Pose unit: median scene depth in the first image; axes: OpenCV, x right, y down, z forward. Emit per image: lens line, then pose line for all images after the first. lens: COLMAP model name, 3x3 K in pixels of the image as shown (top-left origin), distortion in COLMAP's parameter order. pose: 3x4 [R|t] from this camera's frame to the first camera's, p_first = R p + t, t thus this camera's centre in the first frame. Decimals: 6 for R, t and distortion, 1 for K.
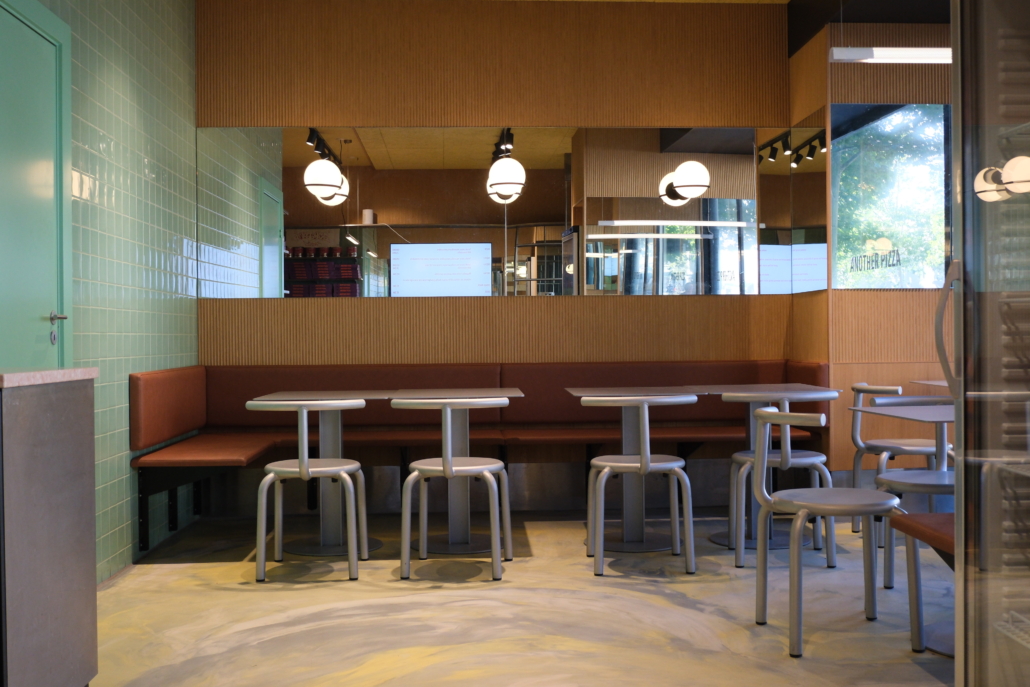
lens RADIAL K [[1071.6, 0, 516.1], [0, 1071.6, 329.4], [0, 0, 1]] dist [-0.052590, -0.002855]
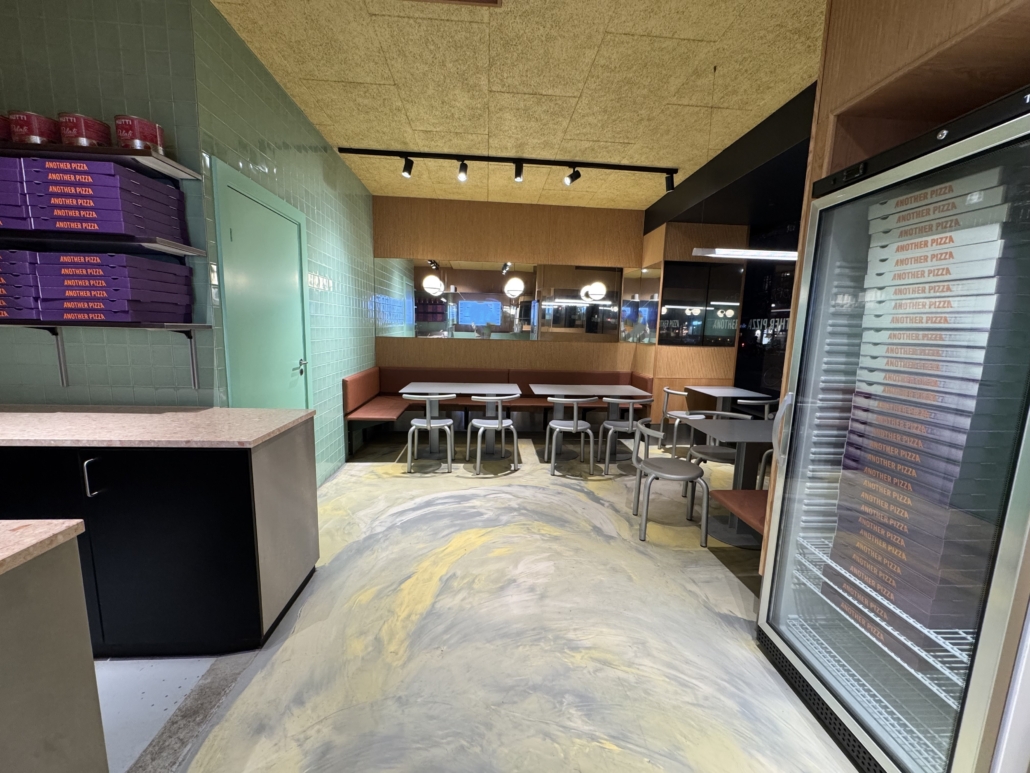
lens RADIAL K [[409.9, 0, 514.3], [0, 409.9, 383.7], [0, 0, 1]] dist [-0.001746, -0.000364]
pose [[0.999070, 0.033807, 0.026755, -0.032971], [-0.037181, 0.989771, 0.137735, -0.076555], [-0.021825, -0.138602, 0.990108, 0.157431]]
